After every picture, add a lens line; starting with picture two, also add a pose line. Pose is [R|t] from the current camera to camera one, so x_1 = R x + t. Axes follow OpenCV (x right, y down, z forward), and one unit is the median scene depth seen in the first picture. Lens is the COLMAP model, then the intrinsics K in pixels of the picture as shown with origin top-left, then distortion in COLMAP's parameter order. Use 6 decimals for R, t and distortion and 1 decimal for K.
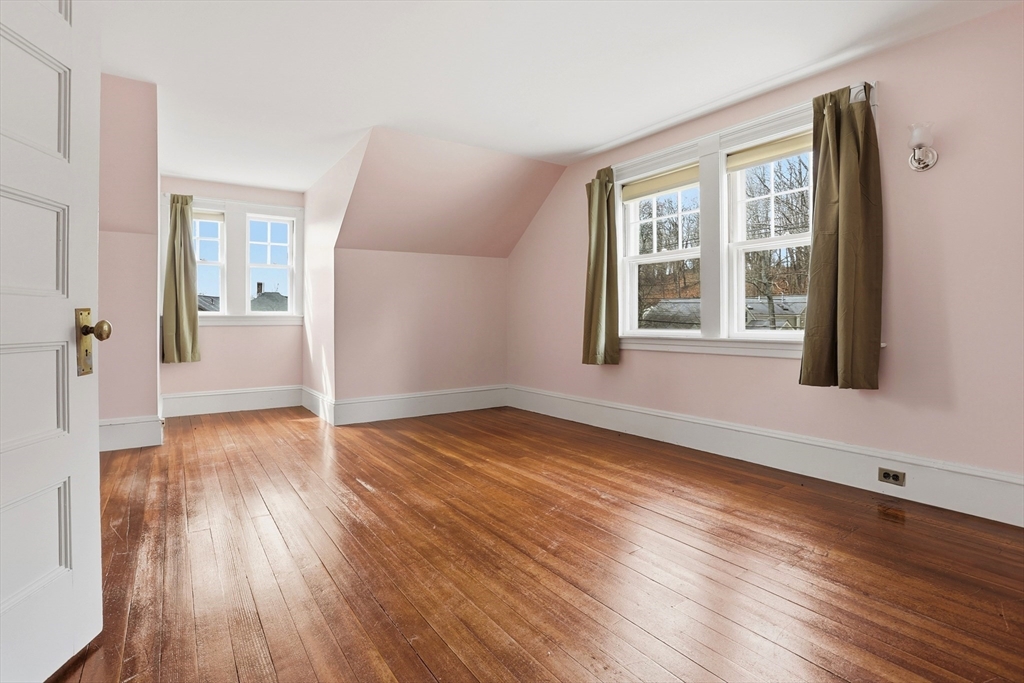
lens RADIAL K [[502.5, 0, 508.6], [0, 502.5, 326.4], [0, 0, 1]] dist [-0.094293, 0.044637]
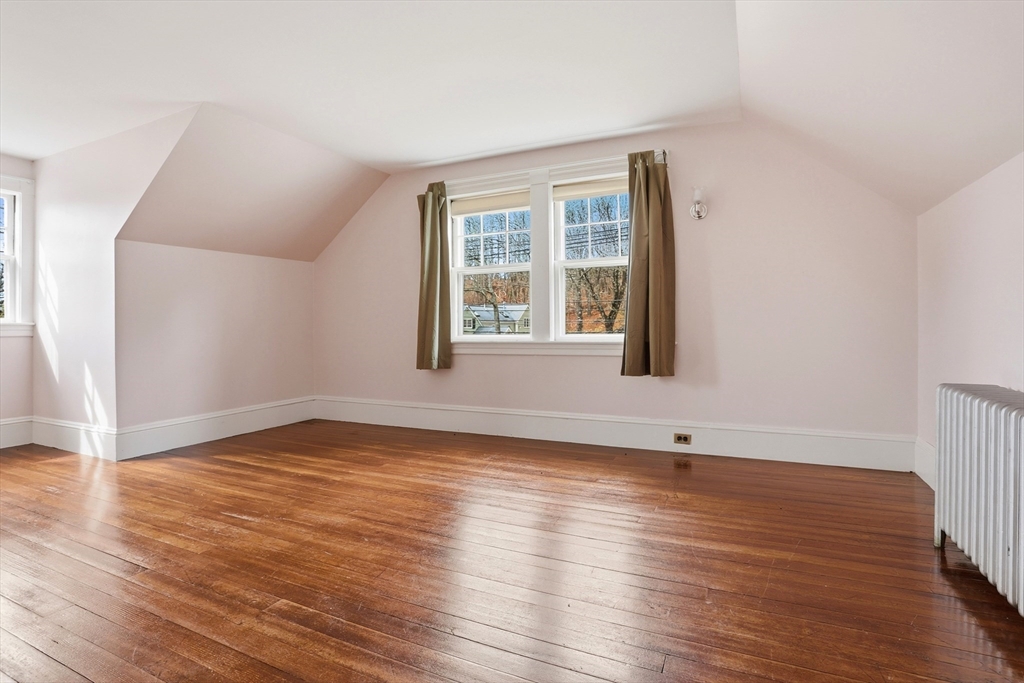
lens RADIAL K [[502.5, 0, 508.6], [0, 502.5, 326.4], [0, 0, 1]] dist [-0.094293, 0.044637]
pose [[0.866938, -0.005609, 0.498384, -0.230436], [0.012677, 0.999861, -0.010800, 0.000568], [-0.498254, 0.015681, 0.866889, 0.011512]]
